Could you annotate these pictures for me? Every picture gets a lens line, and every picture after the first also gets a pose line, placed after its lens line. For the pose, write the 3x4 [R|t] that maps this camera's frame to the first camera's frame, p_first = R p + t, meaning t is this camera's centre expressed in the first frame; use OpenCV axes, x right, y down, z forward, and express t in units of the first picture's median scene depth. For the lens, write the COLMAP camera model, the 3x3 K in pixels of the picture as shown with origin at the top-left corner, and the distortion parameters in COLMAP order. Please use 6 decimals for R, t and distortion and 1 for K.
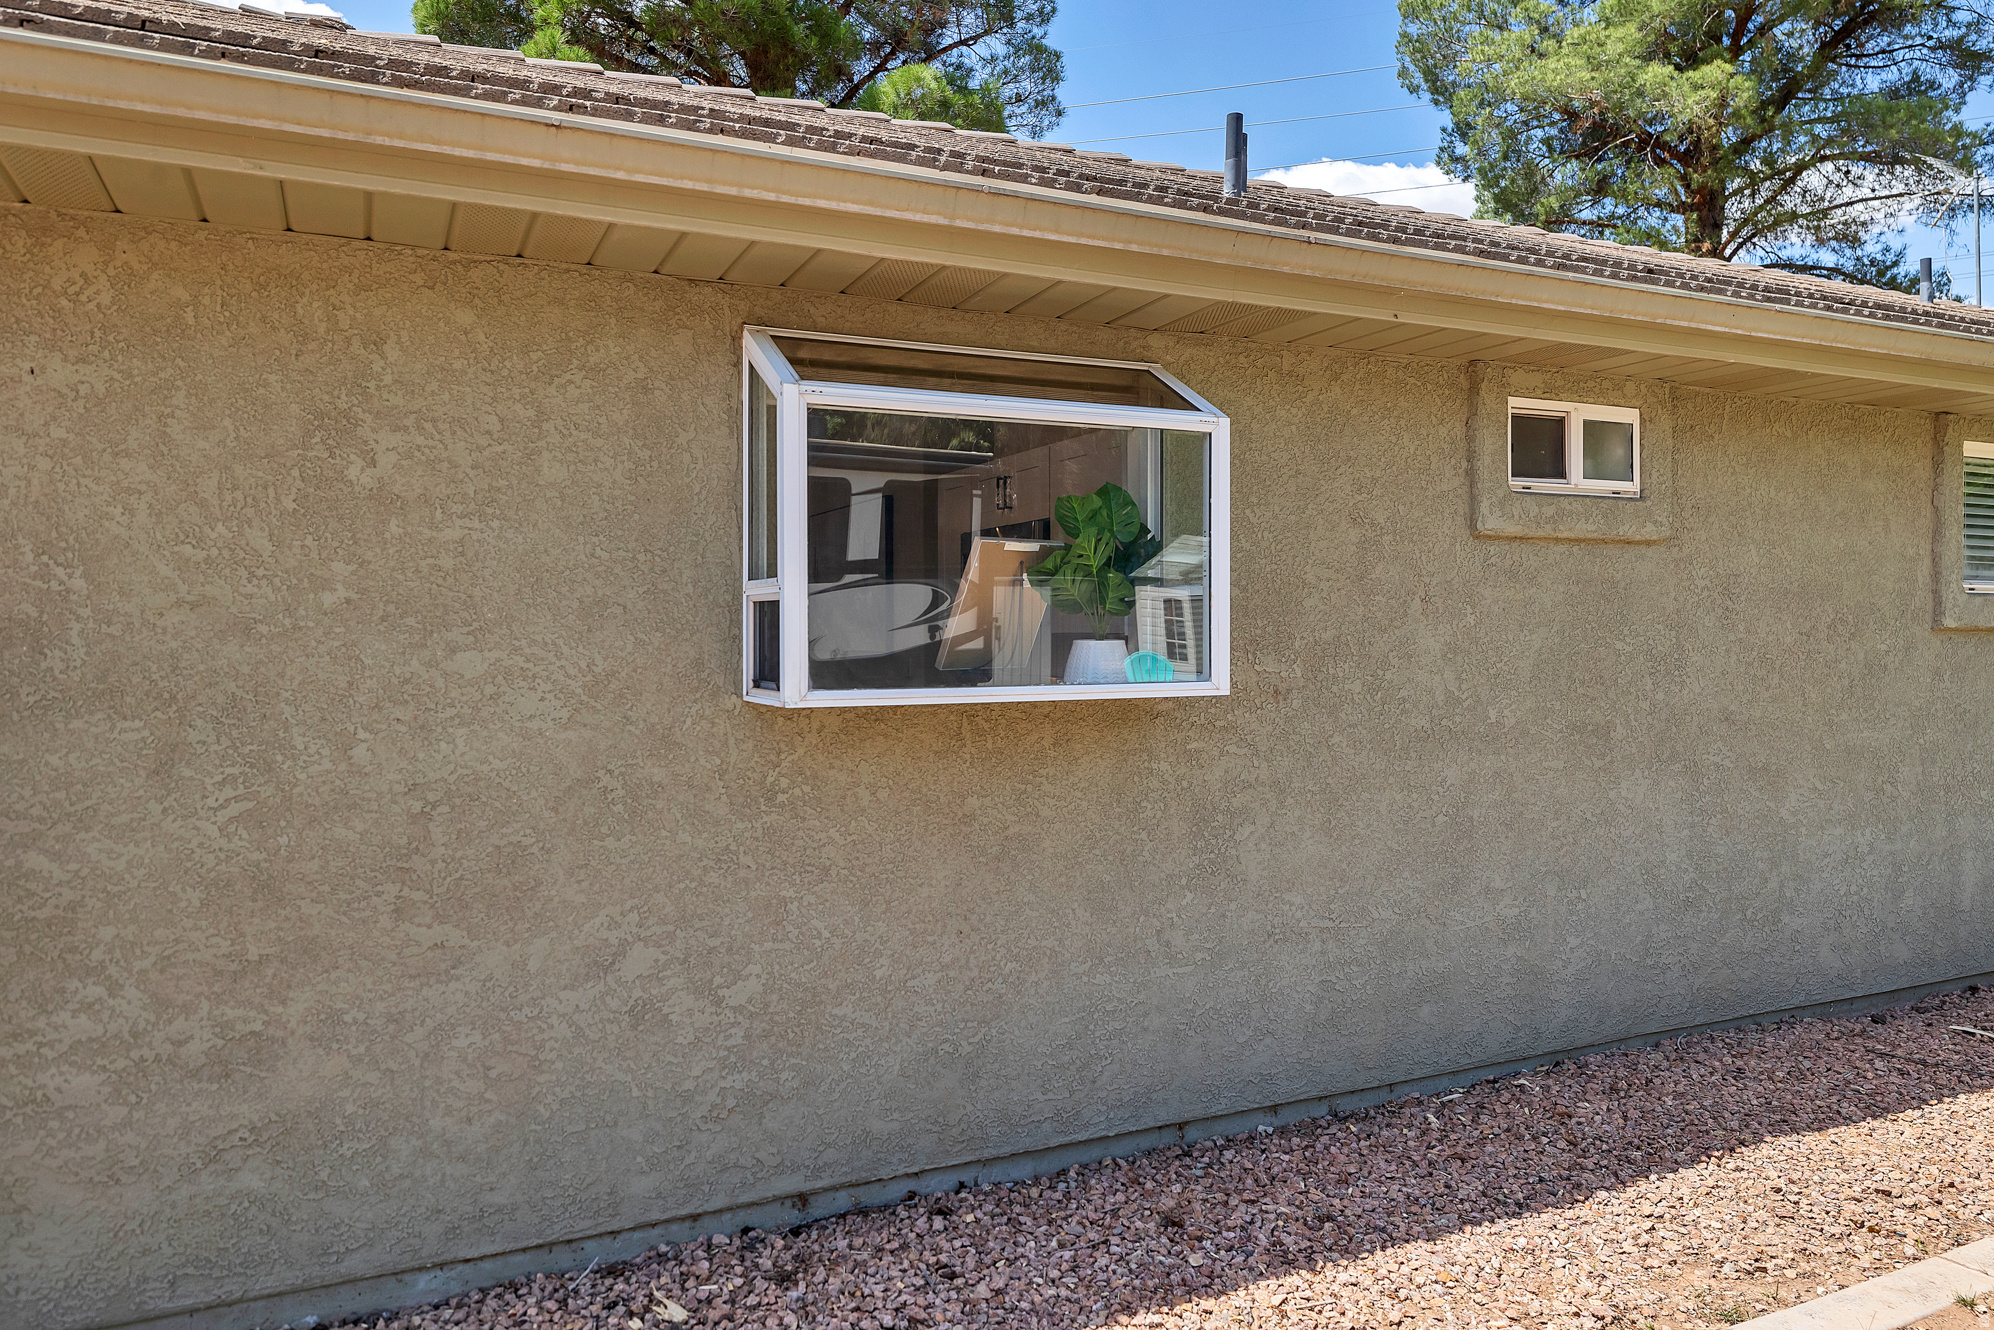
lens RADIAL K [[1355.8, 0, 996.9], [0, 1355.8, 657.5], [0, 0, 1]] dist [0.002478, -0.001166]
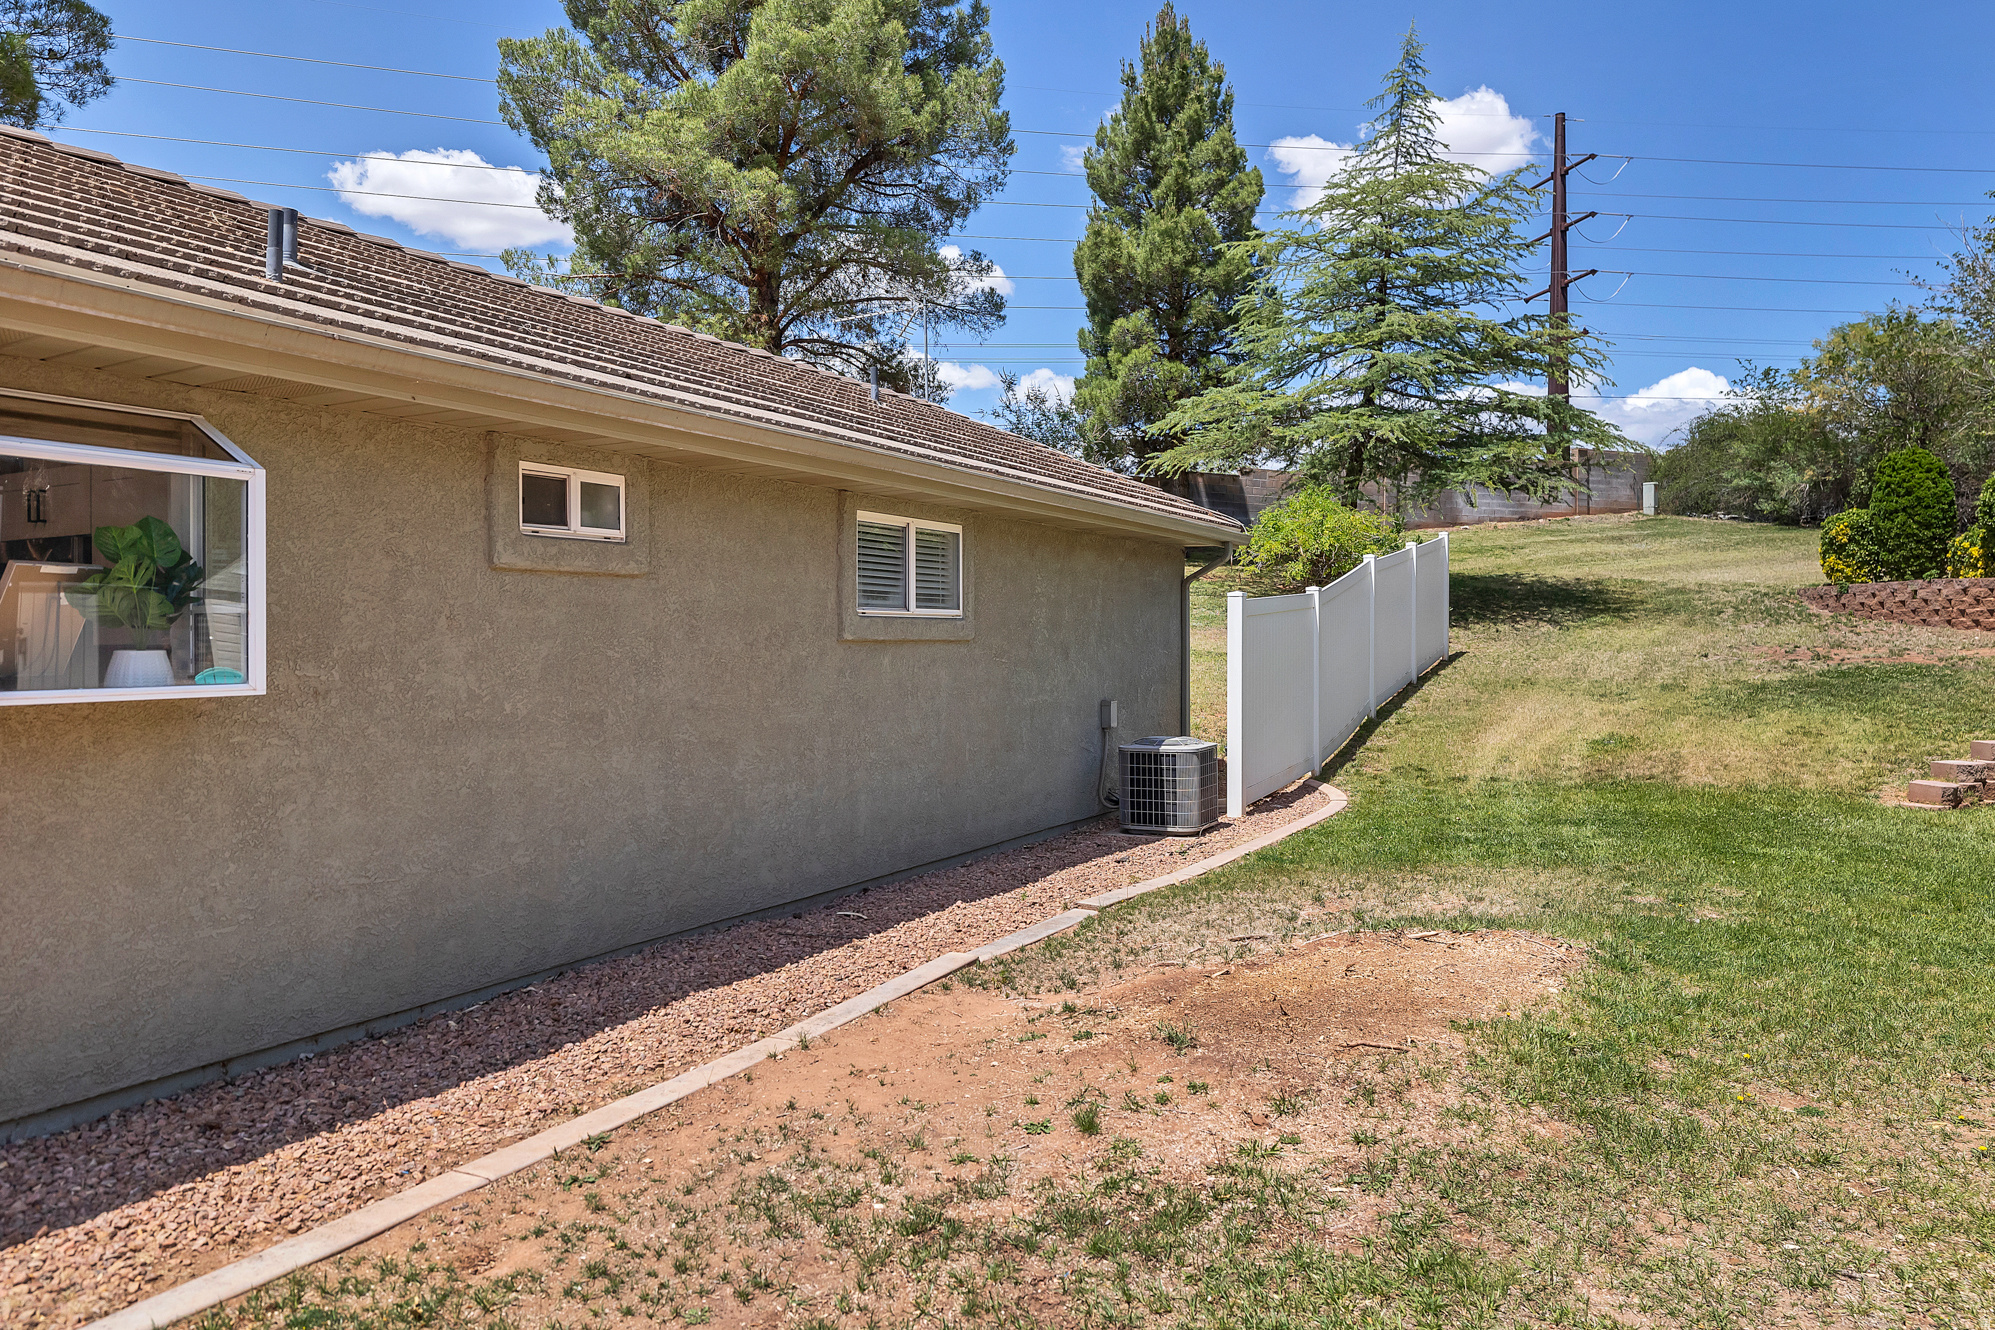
lens RADIAL K [[1356.5, 0, 1014.6], [0, 1356.5, 641.2], [0, 0, 1]] dist [0.002478, -0.001166]
pose [[0.806476, -0.000523, 0.591266, -0.007074], [0.012755, 0.999782, -0.016513, 0.006859], [-0.591129, 0.020859, 0.806307, -0.326535]]
